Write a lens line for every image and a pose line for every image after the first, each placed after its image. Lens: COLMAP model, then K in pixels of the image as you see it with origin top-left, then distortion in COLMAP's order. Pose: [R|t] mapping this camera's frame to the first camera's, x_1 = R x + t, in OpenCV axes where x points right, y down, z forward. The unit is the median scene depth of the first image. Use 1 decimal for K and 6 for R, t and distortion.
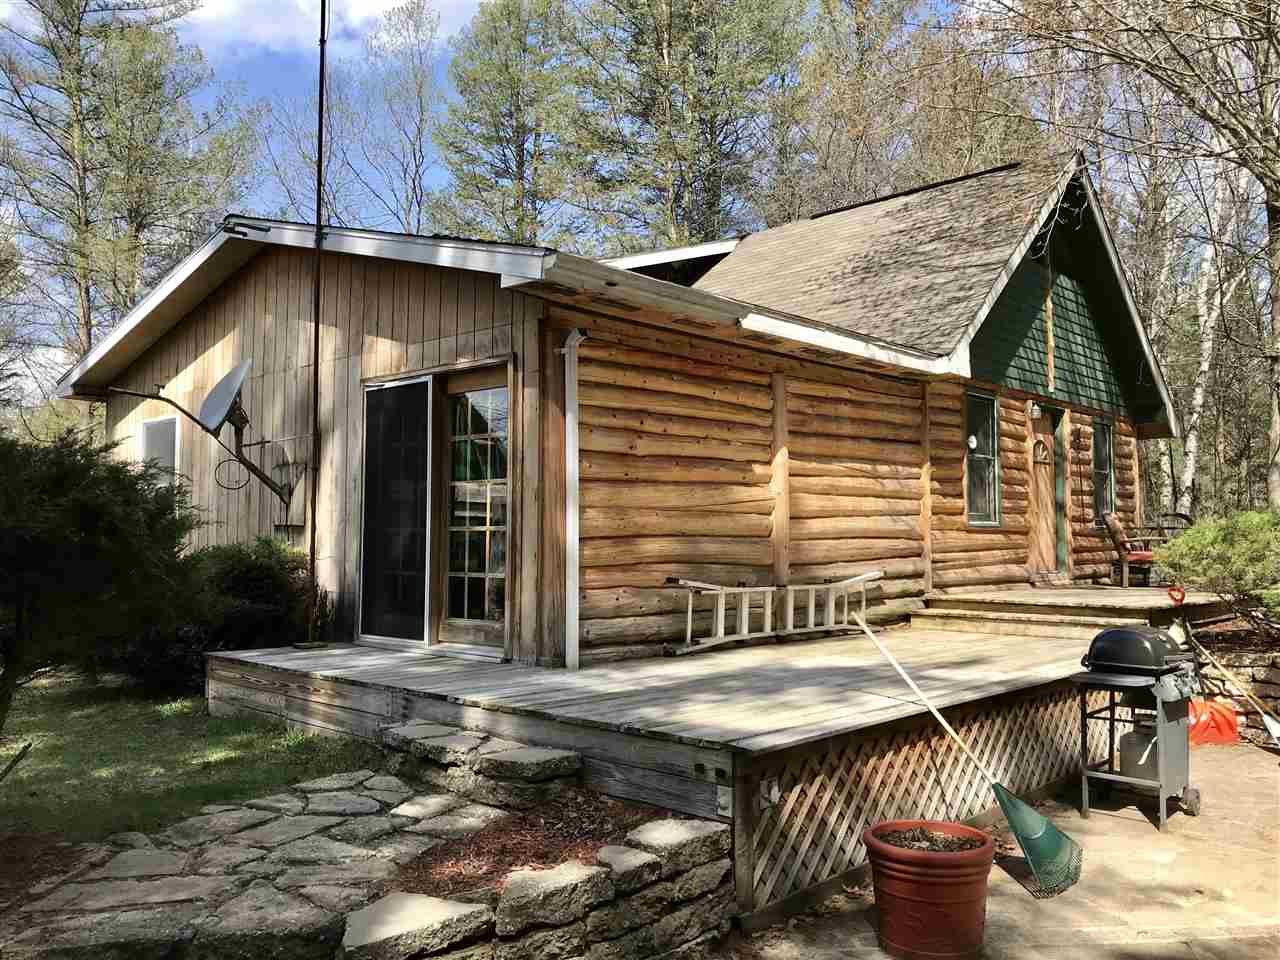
lens RADIAL K [[1038.9, 0, 640.0], [0, 1038.9, 477.4], [0, 0, 1]] dist [0.015571, 0.005156]
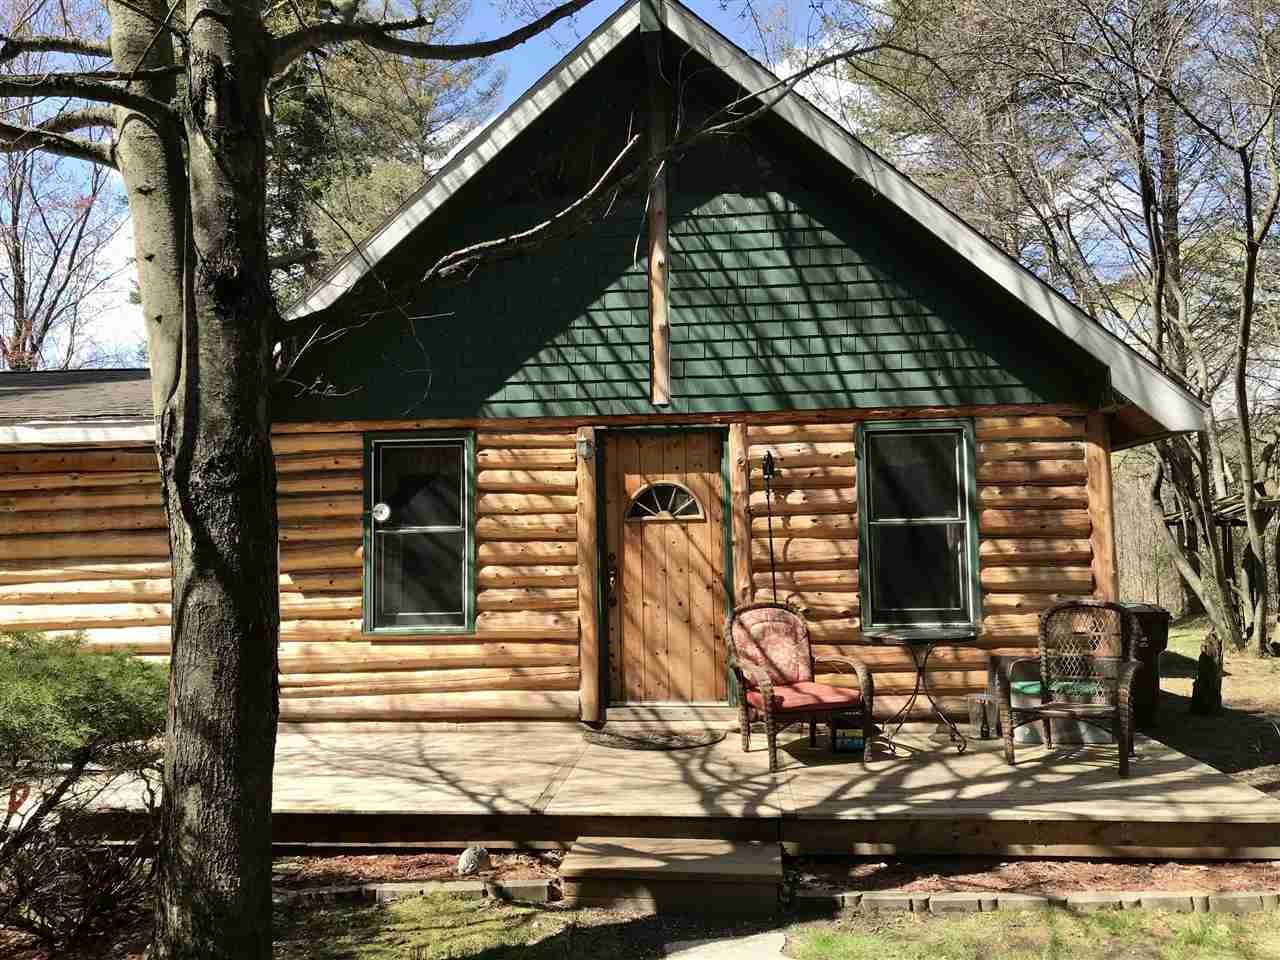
lens RADIAL K [[1038.9, 0, 640.0], [0, 1038.9, 477.4], [0, 0, 1]] dist [0.015571, 0.005156]
pose [[0.628279, -0.072835, -0.774572, 1.341331], [0.060364, 0.997170, -0.044804, -0.021879], [0.775643, -0.018607, 0.630897, 0.966298]]
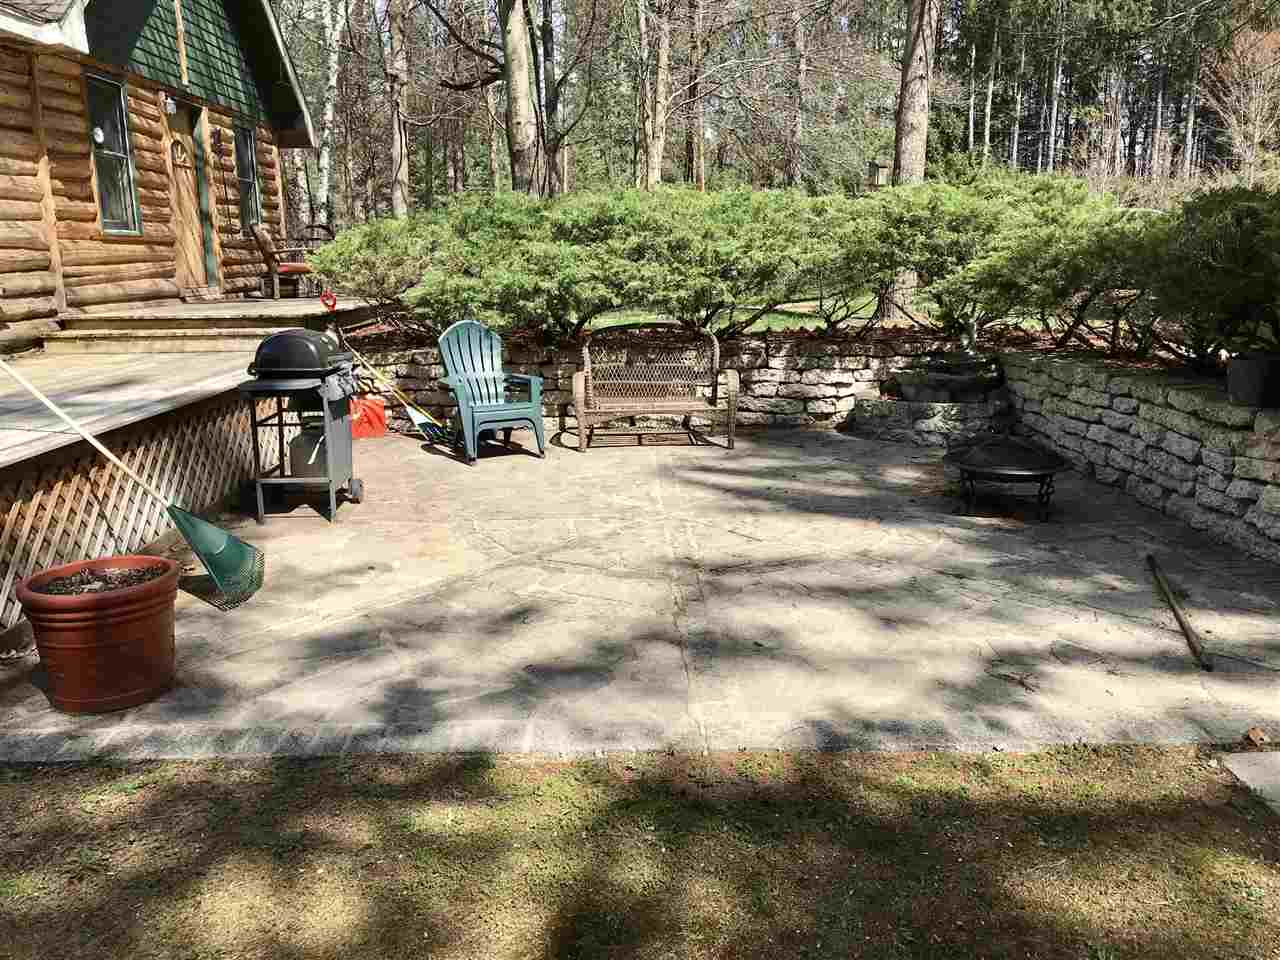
lens RADIAL K [[1038.9, 0, 640.0], [0, 1038.9, 477.4], [0, 0, 1]] dist [0.015571, 0.005156]
pose [[0.715270, -0.153470, 0.681788, 0.007504], [-0.030297, 0.967862, 0.249650, 0.015339], [-0.698191, -0.199224, 0.687633, 0.046643]]
